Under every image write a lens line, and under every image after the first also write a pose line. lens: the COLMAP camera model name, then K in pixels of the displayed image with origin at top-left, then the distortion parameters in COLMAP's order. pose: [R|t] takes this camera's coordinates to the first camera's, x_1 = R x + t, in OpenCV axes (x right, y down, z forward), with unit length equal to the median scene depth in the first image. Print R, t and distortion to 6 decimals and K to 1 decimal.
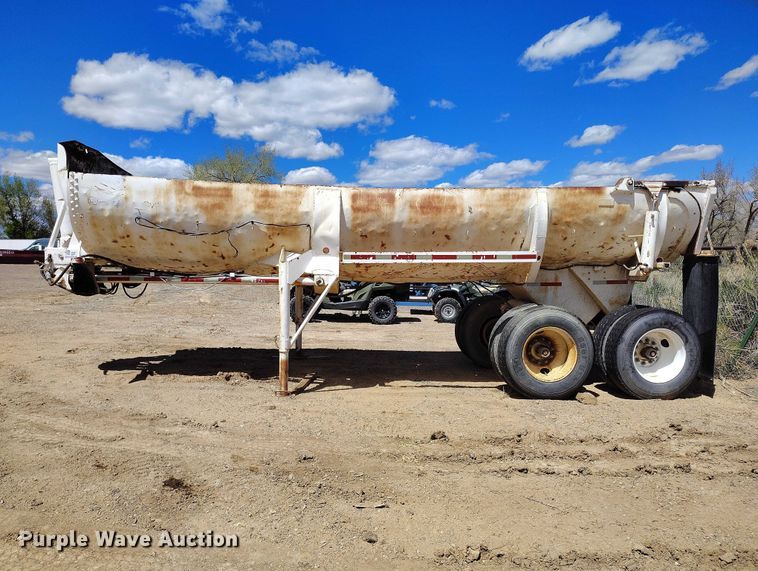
lens RADIAL K [[518.5, 0, 375.2], [0, 518.5, 286.5], [0, 0, 1]] dist [0.033690, -0.026270]
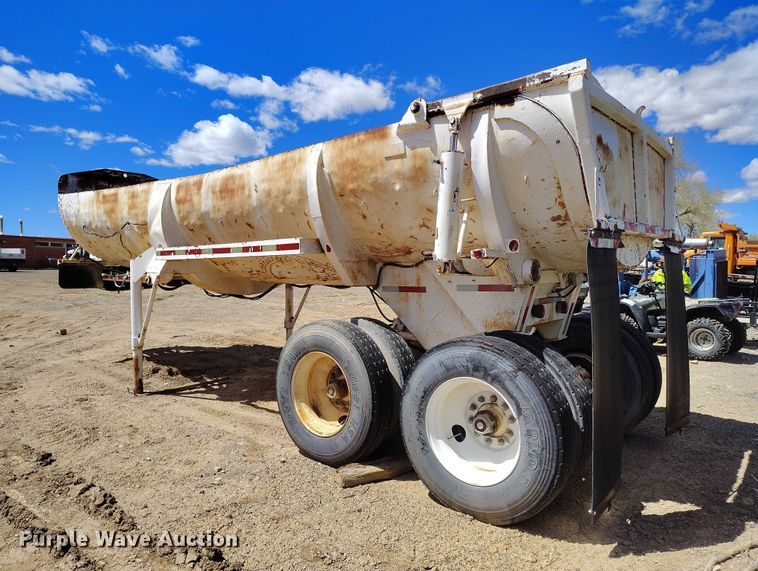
lens RADIAL K [[518.5, 0, 380.2], [0, 518.5, 285.4], [0, 0, 1]] dist [0.033690, -0.026270]
pose [[0.723123, 0.015770, -0.690539, 0.835760], [-0.029076, 0.999548, -0.007621, -0.003854], [0.690107, 0.025589, 0.723255, 0.568863]]
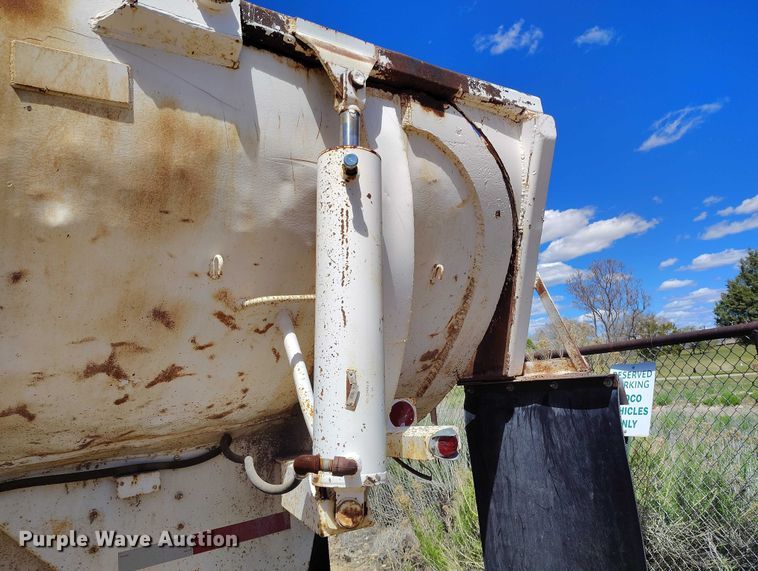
lens RADIAL K [[518.5, 0, 380.2], [0, 518.5, 286.6], [0, 0, 1]] dist [0.033690, -0.026270]
pose [[0.866424, 0.013237, 0.499134, 0.444218], [0.119039, 0.965348, -0.232236, -0.054826], [-0.484912, 0.260631, 0.834825, 0.842606]]
